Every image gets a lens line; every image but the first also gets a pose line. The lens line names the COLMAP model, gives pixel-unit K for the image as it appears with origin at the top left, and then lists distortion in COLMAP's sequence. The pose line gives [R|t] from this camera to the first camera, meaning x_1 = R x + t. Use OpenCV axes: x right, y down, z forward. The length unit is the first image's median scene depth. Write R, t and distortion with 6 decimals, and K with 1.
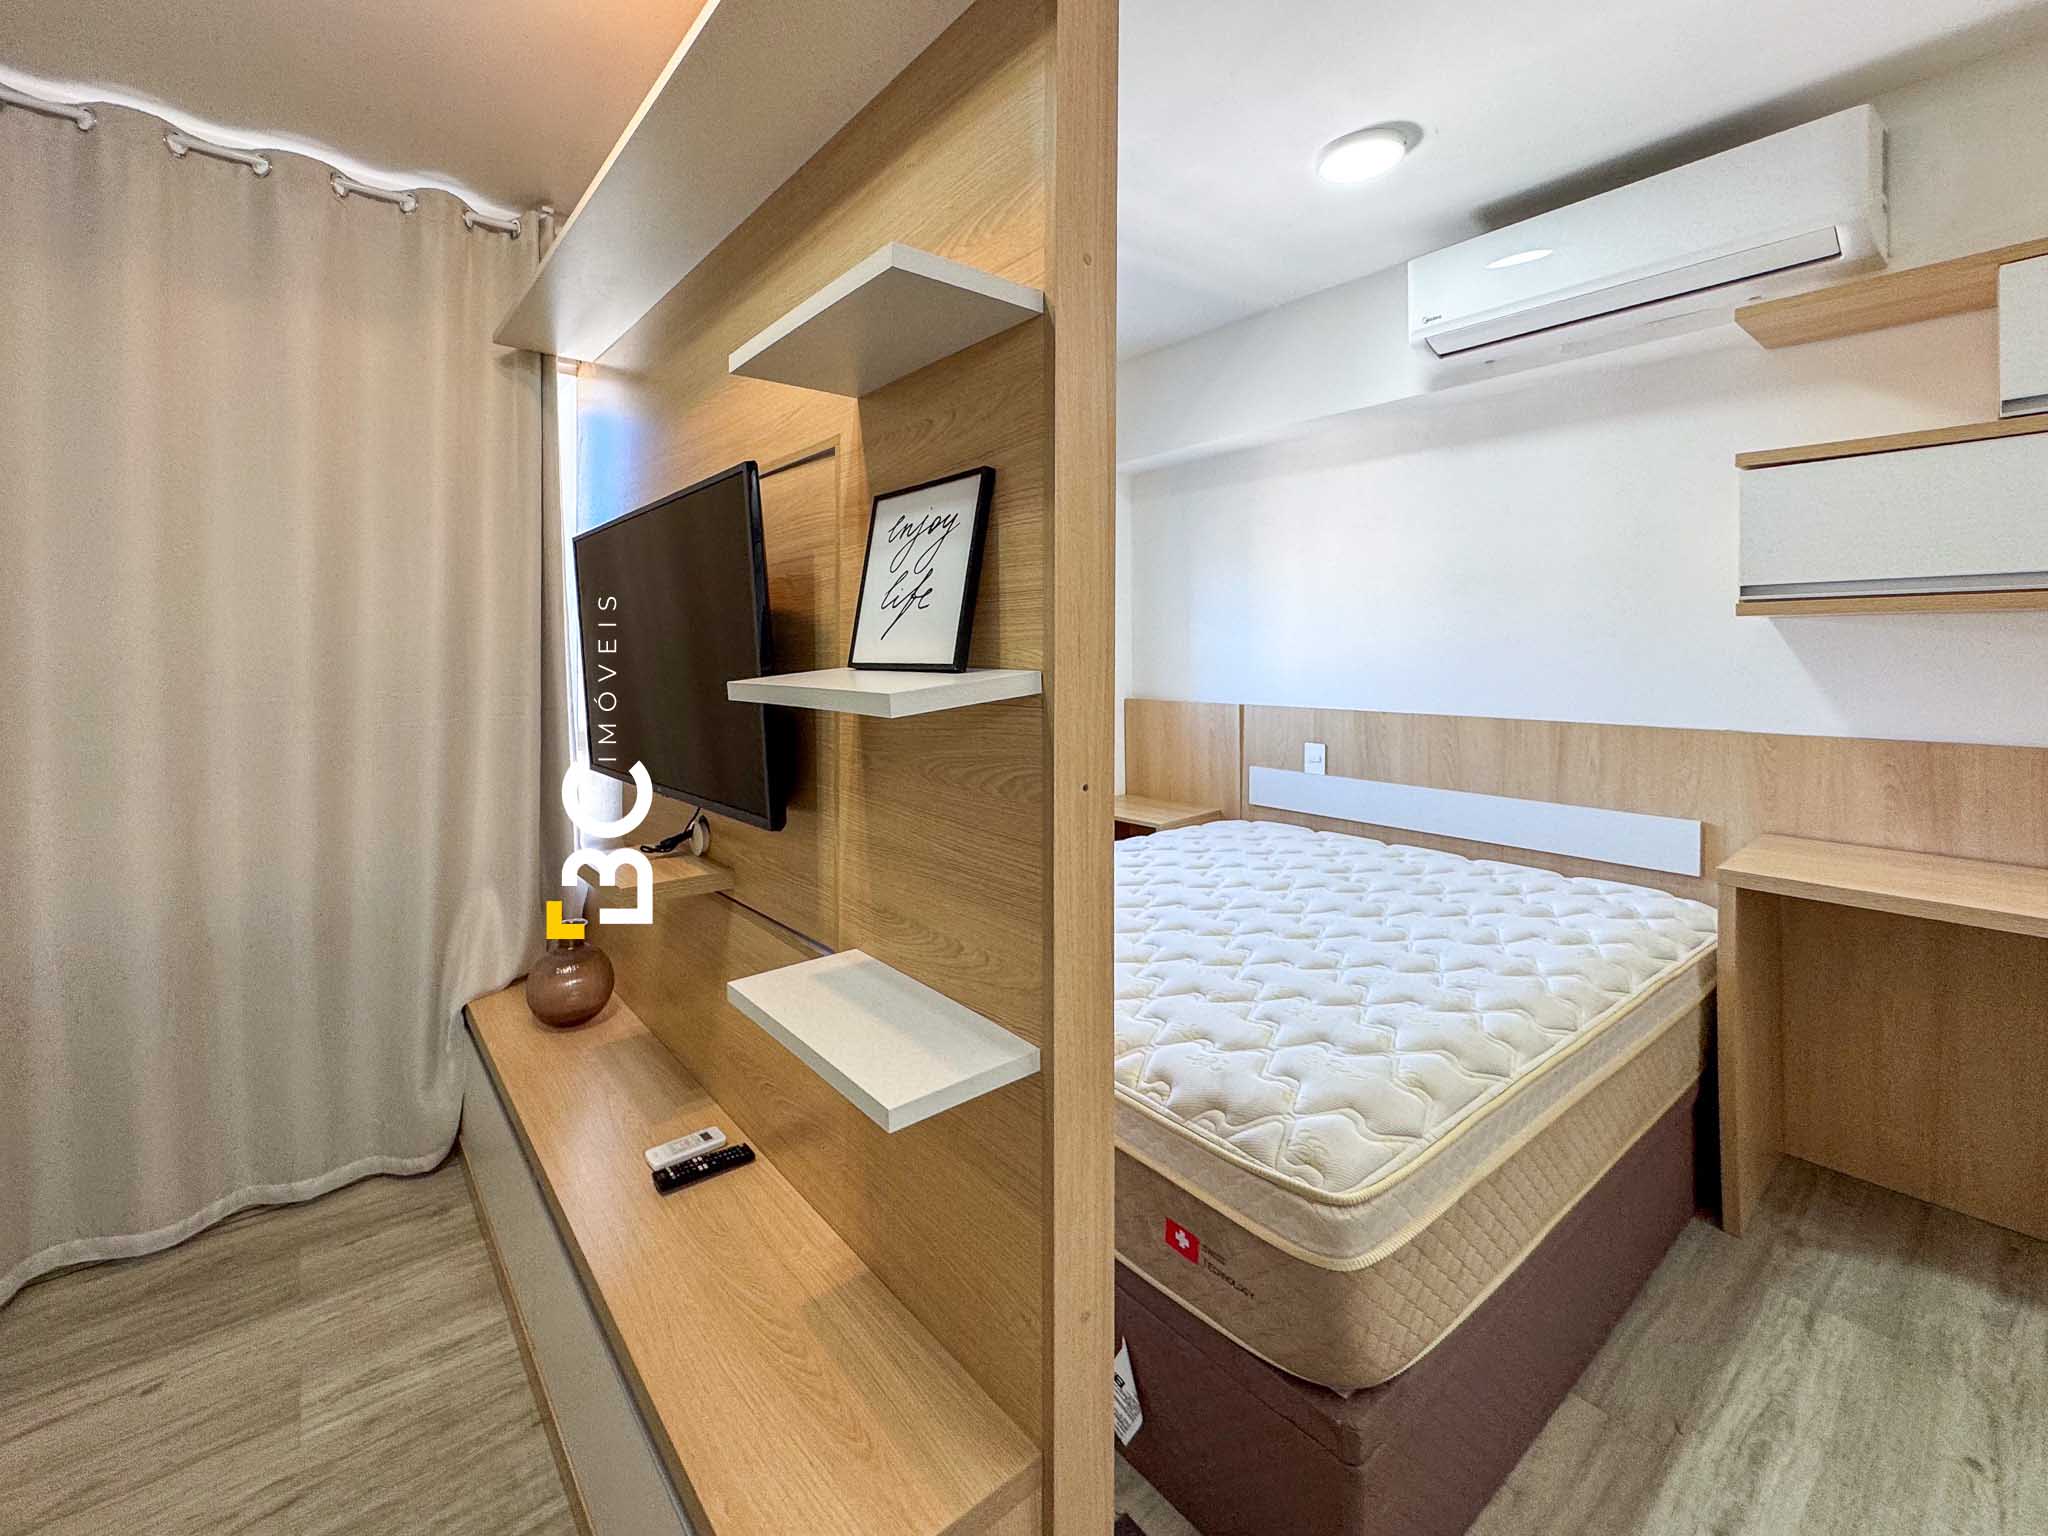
lens RADIAL K [[843.2, 0, 992.3], [0, 843.2, 658.2], [0, 0, 1]] dist [-0.004004, 0.000814]
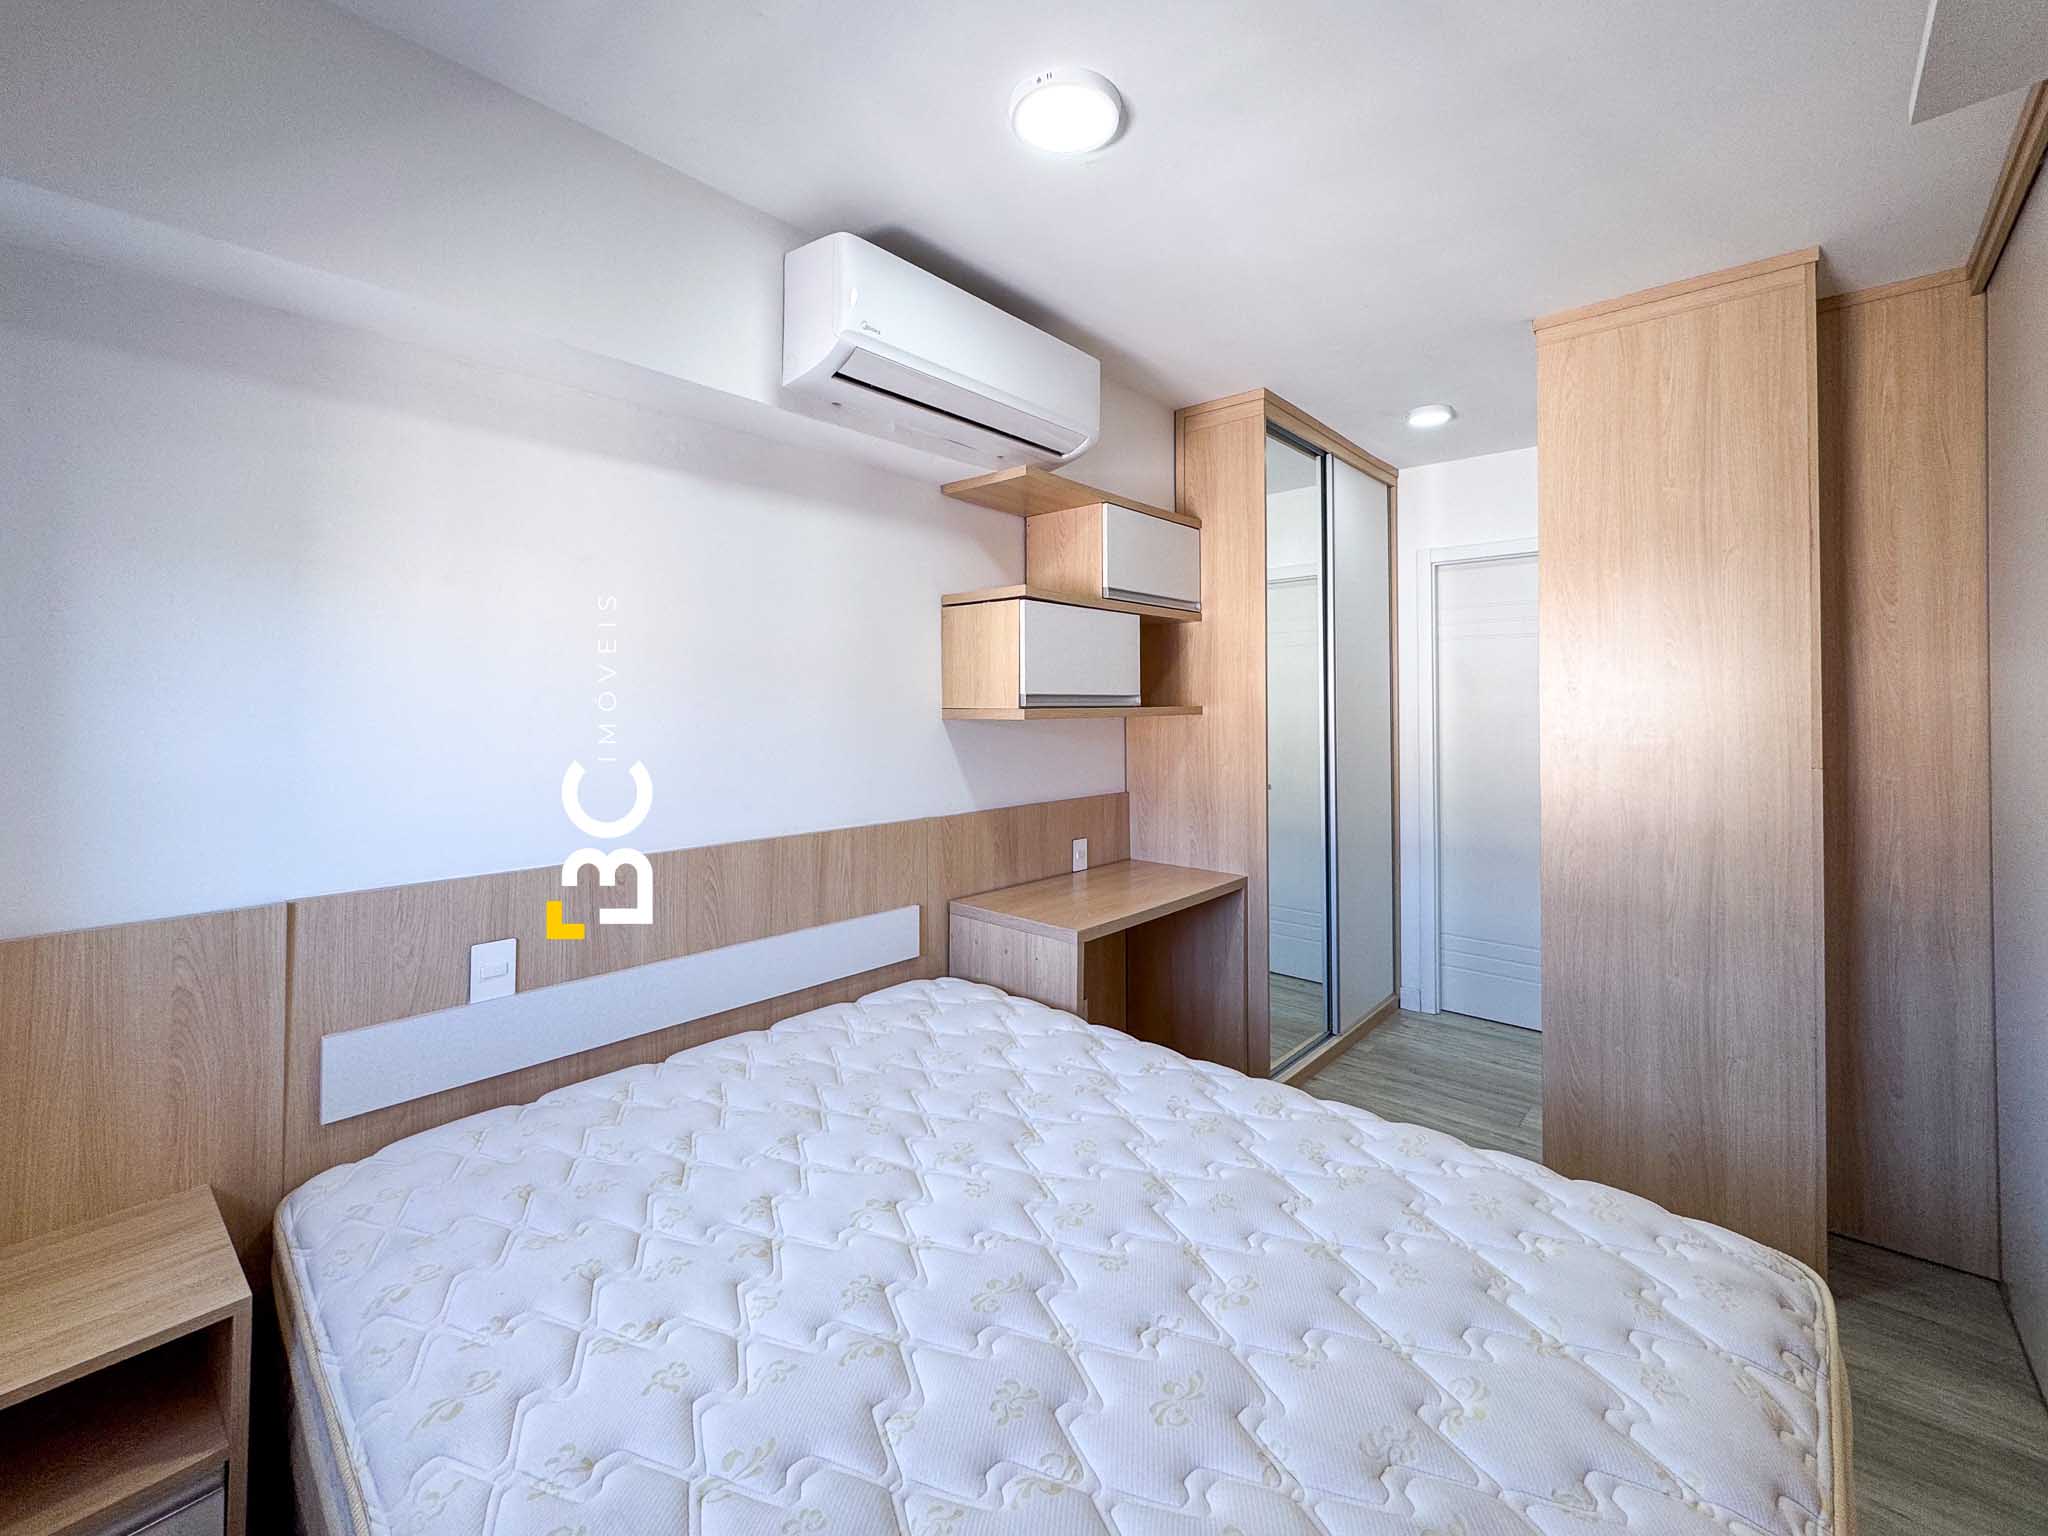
lens RADIAL K [[843.2, 0, 1040.3], [0, 843.2, 693.1], [0, 0, 1]] dist [-0.004004, 0.000814]
pose [[-0.170040, 0.031012, 0.984949, -0.337307], [0.017798, 0.999438, -0.028396, -0.057533], [-0.985276, 0.012702, -0.170497, 1.296300]]
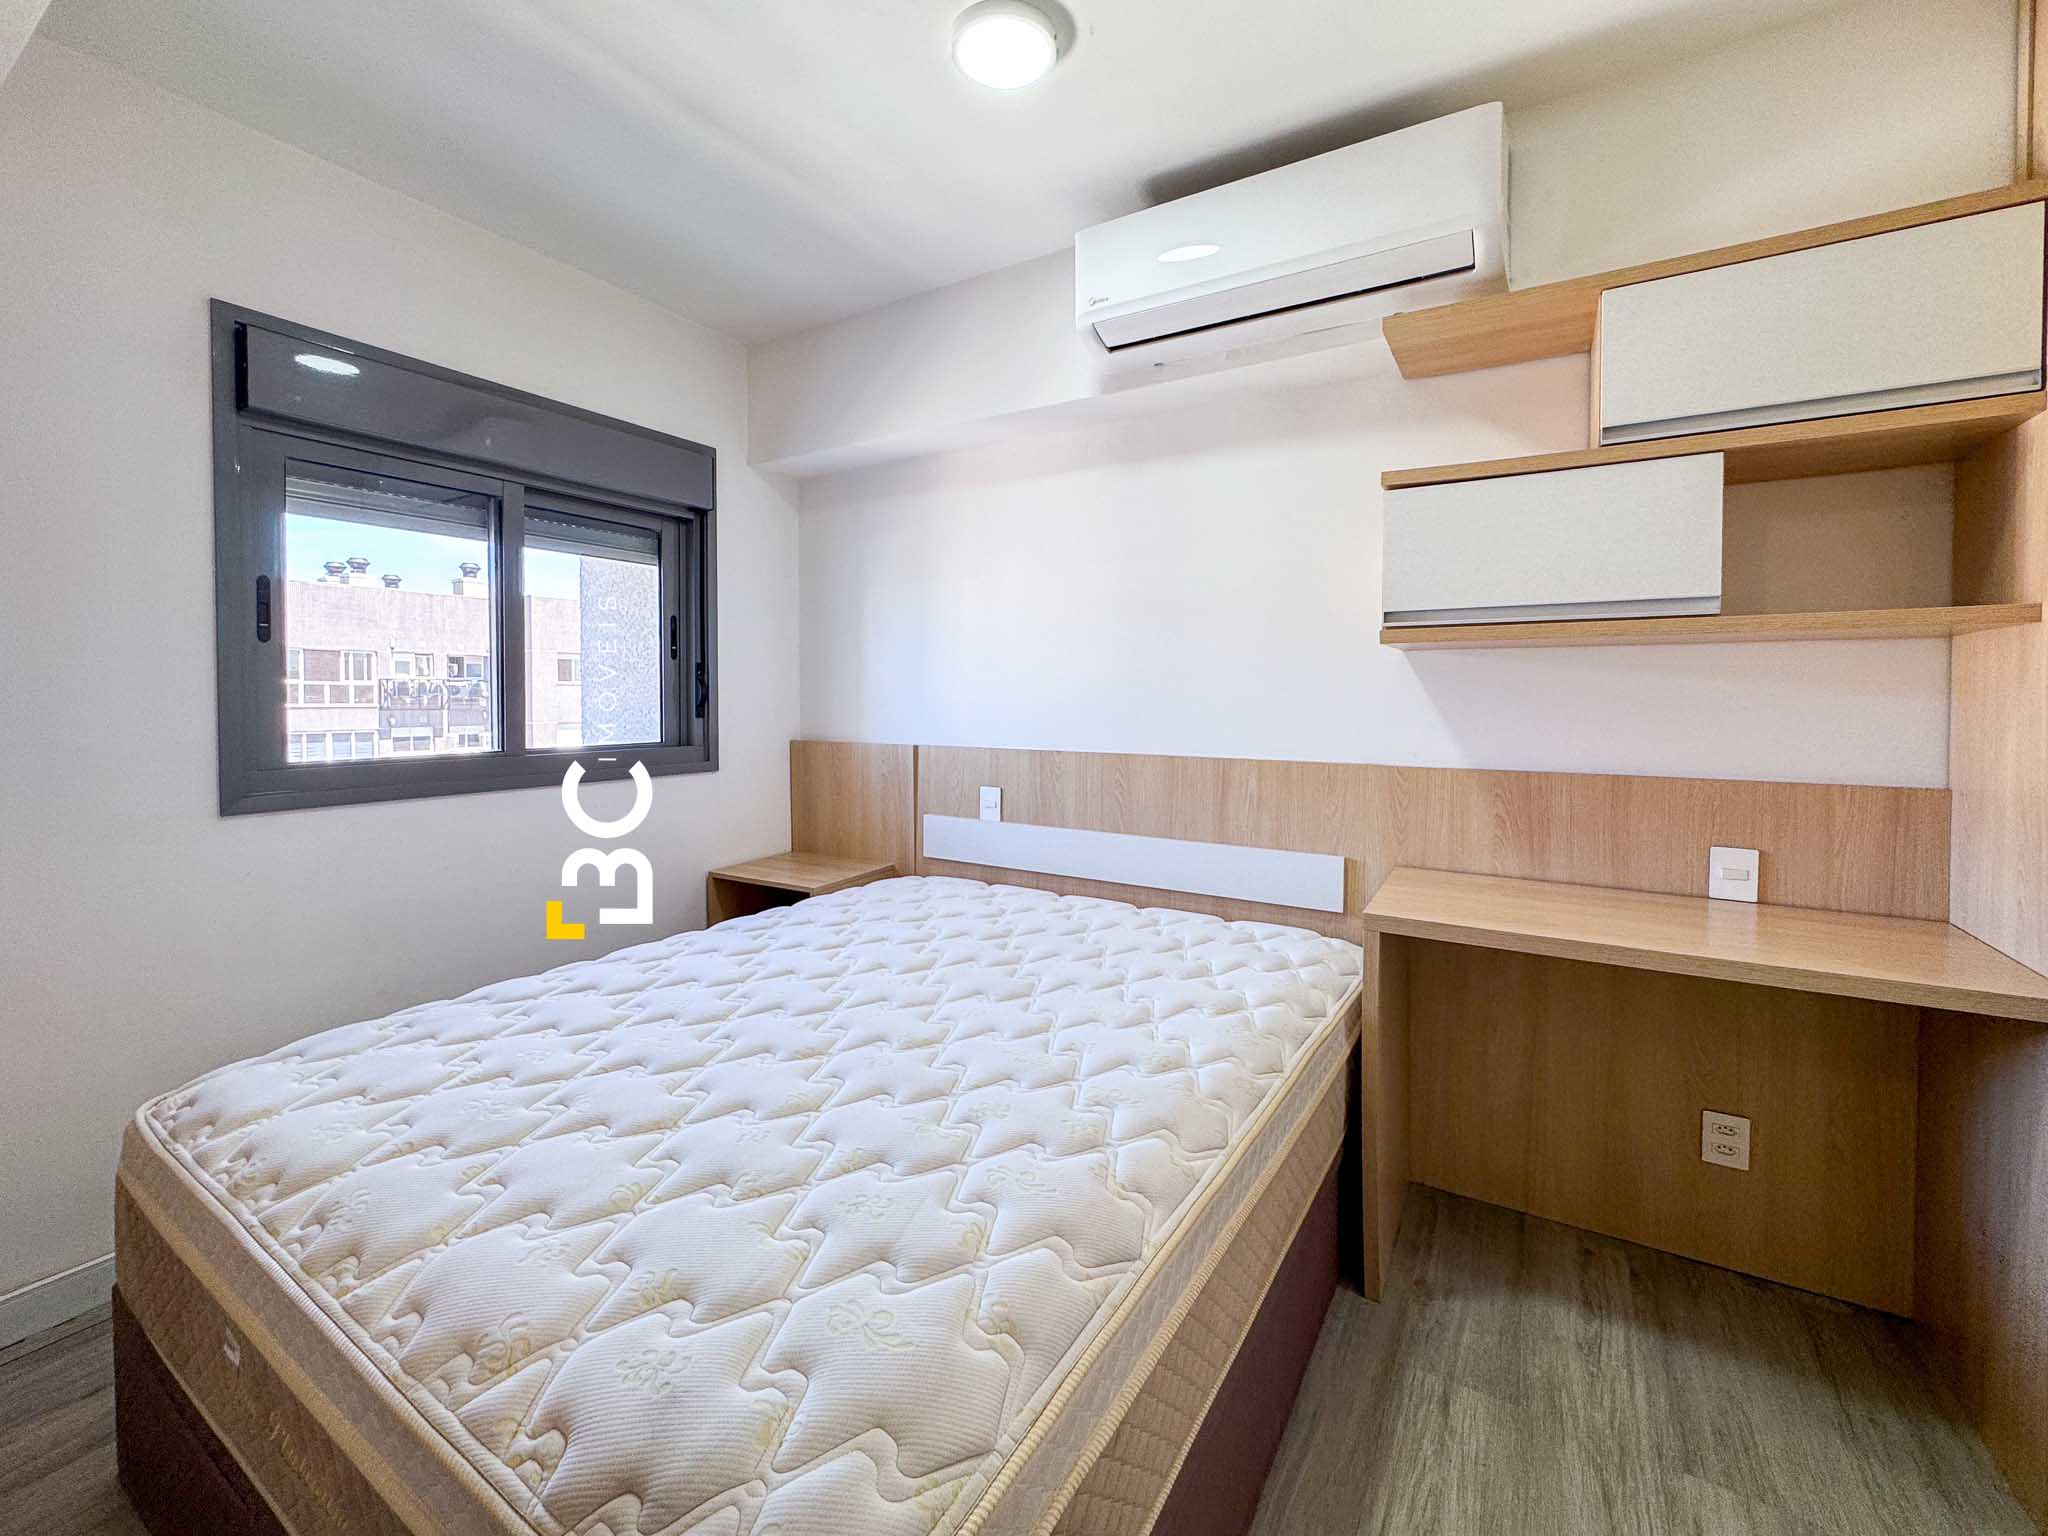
lens RADIAL K [[843.2, 0, 1008.7], [0, 843.2, 714.1], [0, 0, 1]] dist [-0.004004, 0.000814]
pose [[0.944963, 0.000608, 0.327178, 0.188142], [-0.004792, 0.999917, 0.011980, 0.021699], [-0.327143, -0.012888, 0.944887, 0.252453]]
